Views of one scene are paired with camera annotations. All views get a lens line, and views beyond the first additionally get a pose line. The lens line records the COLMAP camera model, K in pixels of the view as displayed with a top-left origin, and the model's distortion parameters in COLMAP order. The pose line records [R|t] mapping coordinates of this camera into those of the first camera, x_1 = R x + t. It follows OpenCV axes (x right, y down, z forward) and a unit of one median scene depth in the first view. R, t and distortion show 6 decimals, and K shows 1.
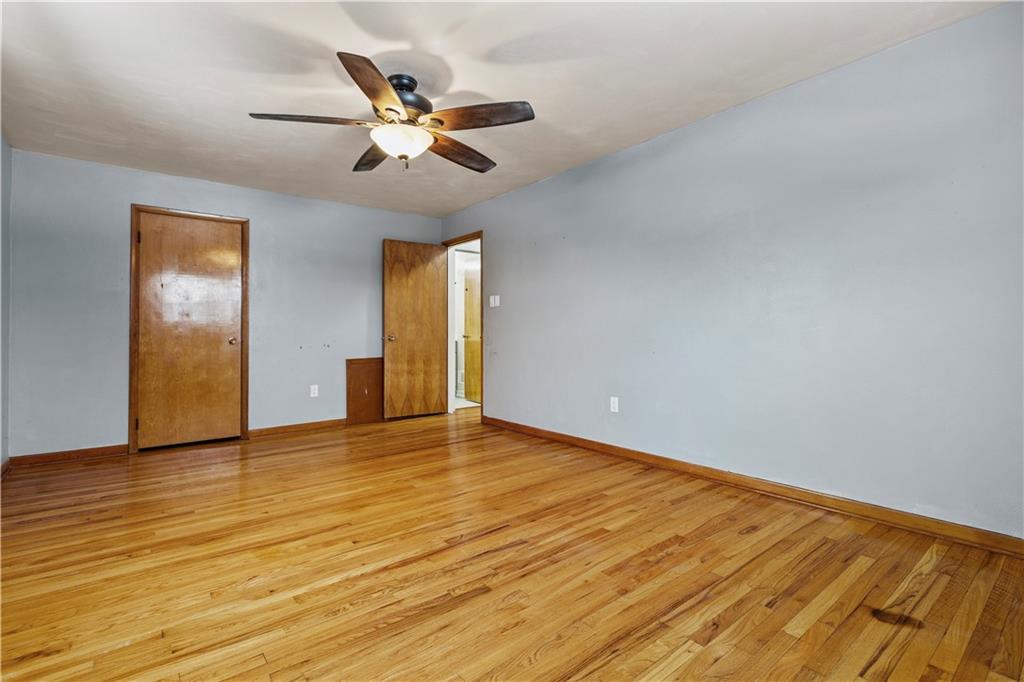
lens RADIAL K [[468.3, 0, 513.2], [0, 468.3, 344.4], [0, 0, 1]] dist [0.001465, 0.000264]
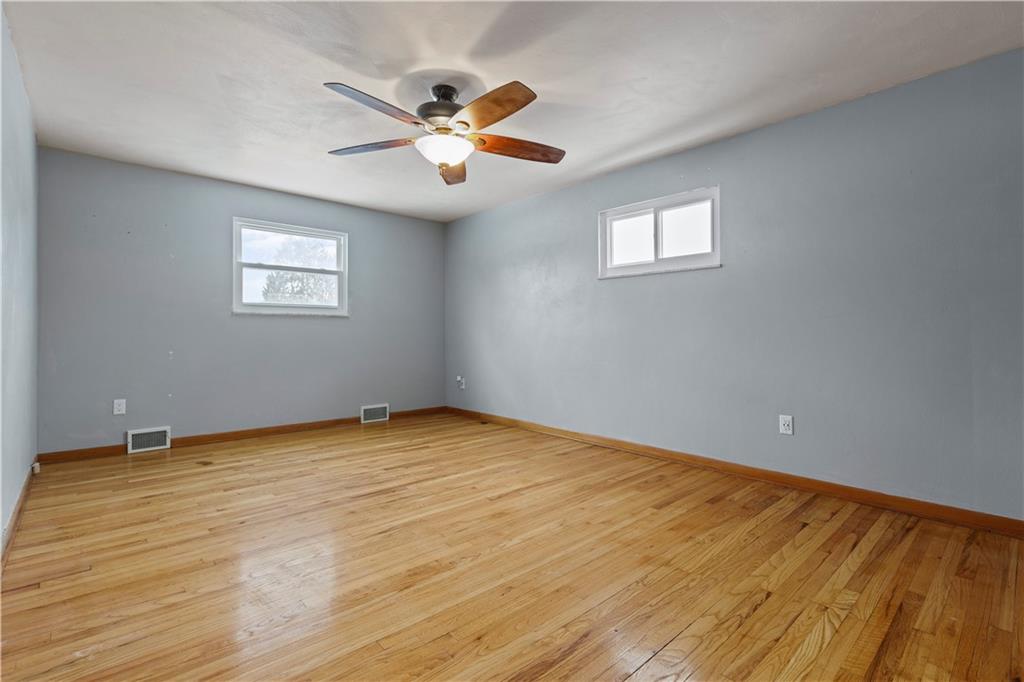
lens RADIAL K [[468.3, 0, 513.2], [0, 468.3, 344.4], [0, 0, 1]] dist [0.001465, 0.000264]
pose [[-0.997977, 0.005244, -0.063356, -0.333967], [0.002336, 0.998944, 0.045889, -0.052279], [0.063530, 0.045648, -0.996935, 2.133982]]
